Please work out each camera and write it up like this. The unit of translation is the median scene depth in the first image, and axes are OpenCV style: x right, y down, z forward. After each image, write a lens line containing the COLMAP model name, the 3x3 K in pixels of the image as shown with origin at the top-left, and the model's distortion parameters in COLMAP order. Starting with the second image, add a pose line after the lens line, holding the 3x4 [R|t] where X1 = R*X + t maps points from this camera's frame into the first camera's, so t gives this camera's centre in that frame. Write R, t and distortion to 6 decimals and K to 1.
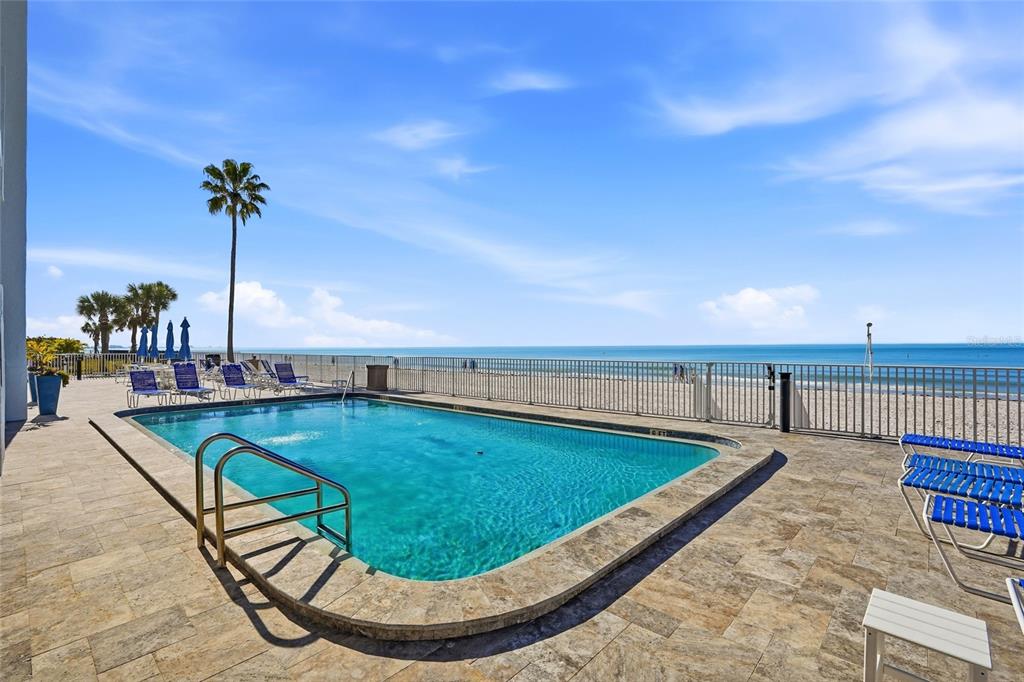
lens RADIAL K [[470.1, 0, 483.1], [0, 470.1, 329.8], [0, 0, 1]] dist [-0.021401, -0.000362]
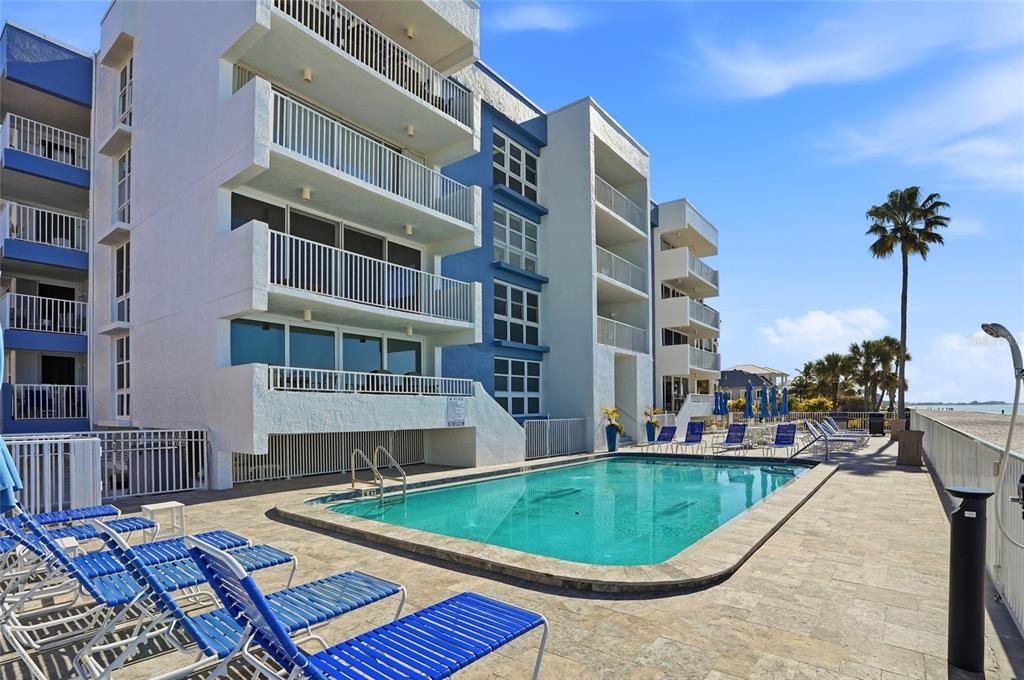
lens RADIAL K [[500.9, 0, 530.5], [0, 500.9, 404.9], [0, 0, 1]] dist [-0.024074, 0.000659]
pose [[0.132456, 0.002882, -0.991185, 0.447803], [0.034730, 0.999368, 0.007547, 0.006668], [0.990580, -0.035424, 0.132272, 0.304202]]
